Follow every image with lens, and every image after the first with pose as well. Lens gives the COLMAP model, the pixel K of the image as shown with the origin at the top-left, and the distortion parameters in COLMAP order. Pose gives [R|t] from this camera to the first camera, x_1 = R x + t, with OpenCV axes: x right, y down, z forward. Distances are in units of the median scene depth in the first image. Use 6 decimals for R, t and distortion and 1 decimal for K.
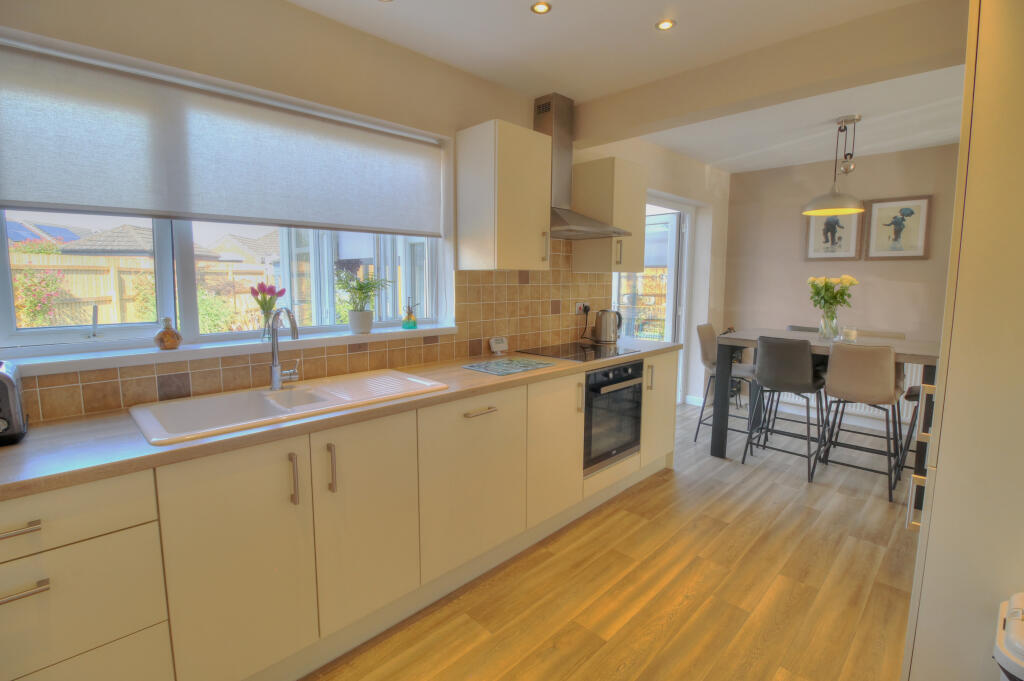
lens RADIAL K [[481.1, 0, 513.9], [0, 481.1, 330.4], [0, 0, 1]] dist [-0.003481, -0.000877]
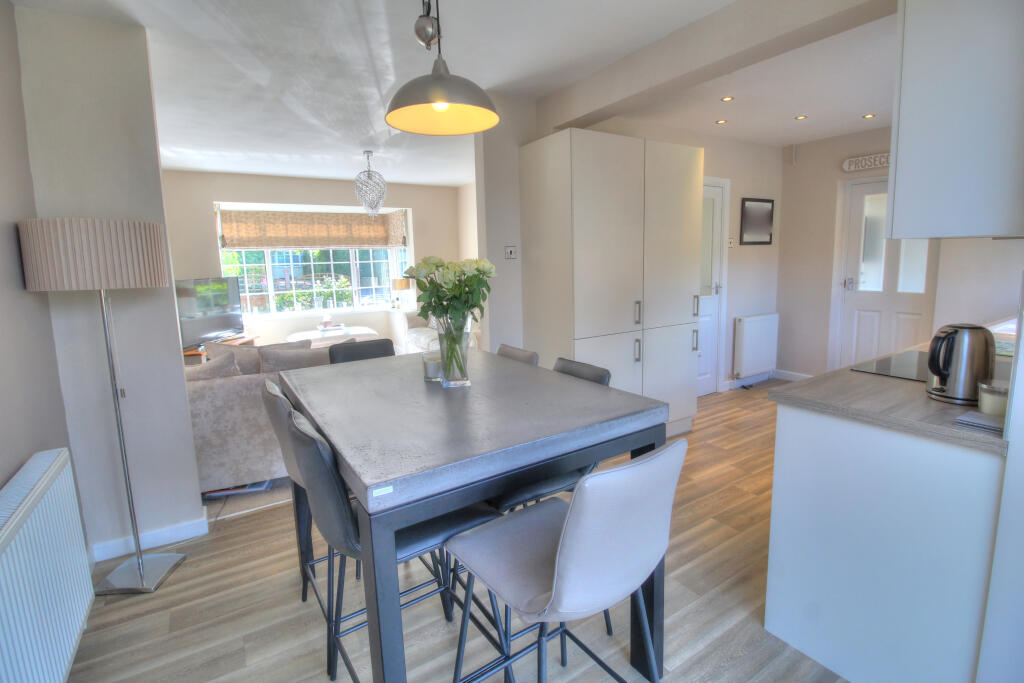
lens RADIAL K [[481.1, 0, 510.2], [0, 481.1, 332.5], [0, 0, 1]] dist [-0.003481, -0.000877]
pose [[-0.974835, -0.017439, 0.222246, 0.673802], [0.041979, 0.964741, 0.259831, -0.219003], [-0.218941, 0.262622, -0.939731, 1.999086]]
